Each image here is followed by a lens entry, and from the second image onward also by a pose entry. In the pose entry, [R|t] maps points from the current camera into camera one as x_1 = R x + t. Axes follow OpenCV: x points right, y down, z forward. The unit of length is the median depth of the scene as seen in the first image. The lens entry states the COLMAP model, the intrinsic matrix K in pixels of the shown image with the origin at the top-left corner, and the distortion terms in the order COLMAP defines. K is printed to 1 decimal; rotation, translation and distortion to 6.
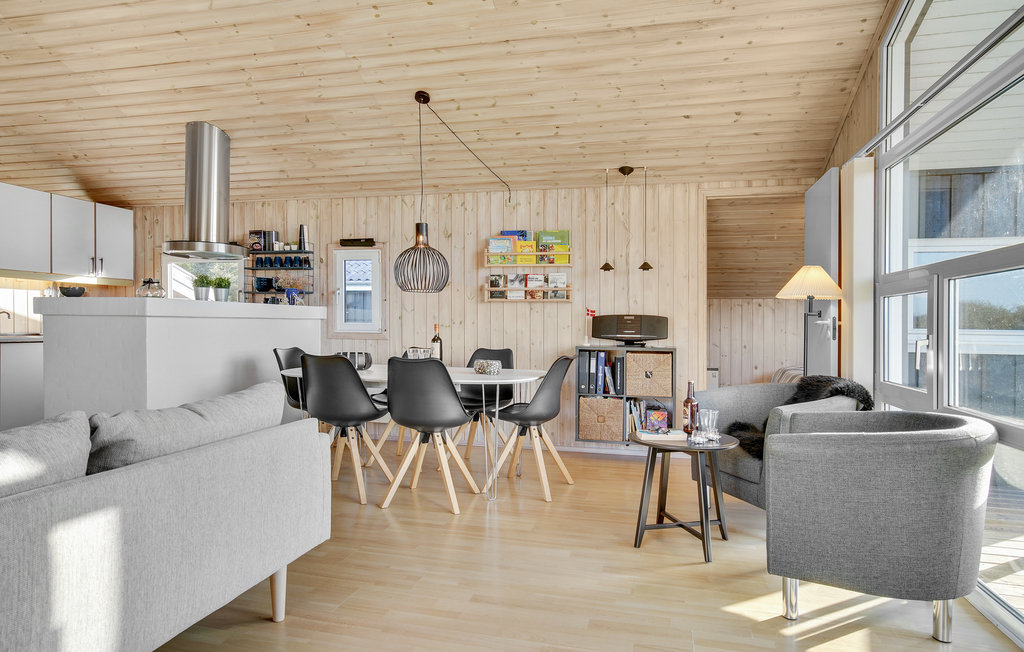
lens RADIAL K [[660.5, 0, 510.8], [0, 660.5, 333.3], [0, 0, 1]] dist [-0.033507, -0.000951]
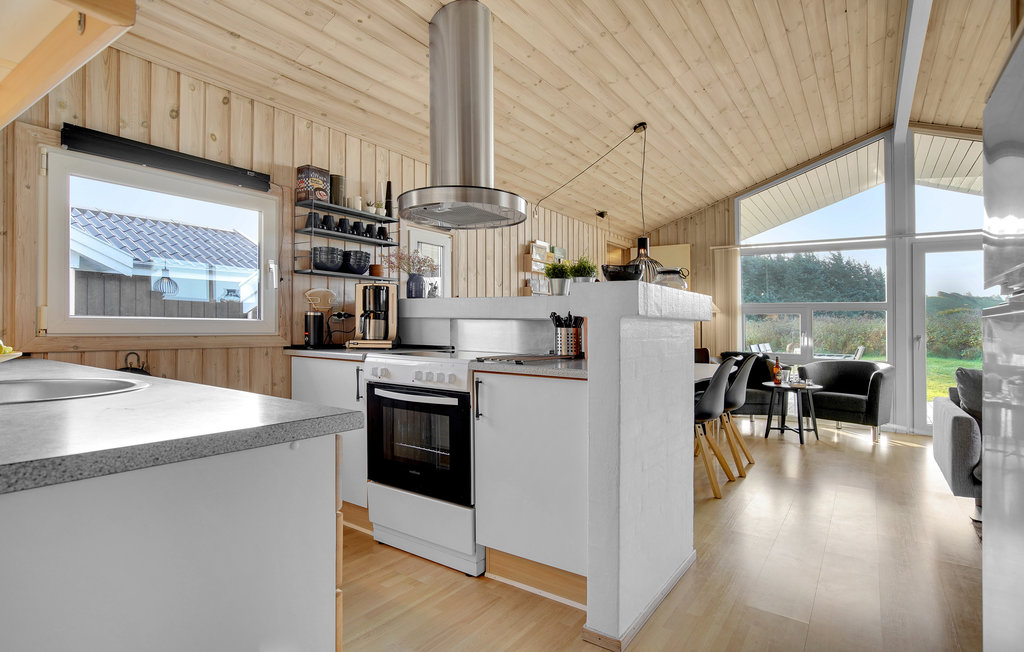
lens RADIAL K [[506.1, 0, 525.1], [0, 506.1, 311.6], [0, 0, 1]] dist [-0.020984, 0.003577]
pose [[0.332996, 0.017499, 0.942766, -0.752619], [-0.006635, 0.999847, -0.016215, -0.019357], [-0.942905, -0.000855, 0.333061, 0.666782]]
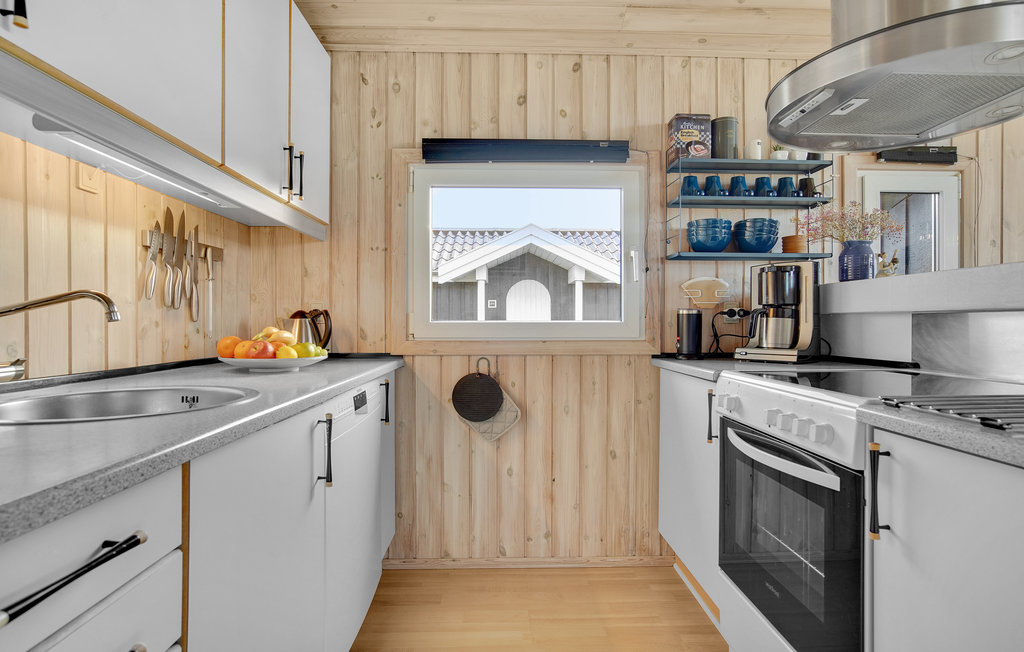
lens RADIAL K [[532.1, 0, 510.8], [0, 532.1, 330.5], [0, 0, 1]] dist [-0.030246, 0.008751]
pose [[0.960573, -0.018330, 0.277423, -0.604950], [0.015261, 0.999796, 0.013217, -0.017587], [-0.277609, -0.008462, 0.960657, 0.688489]]
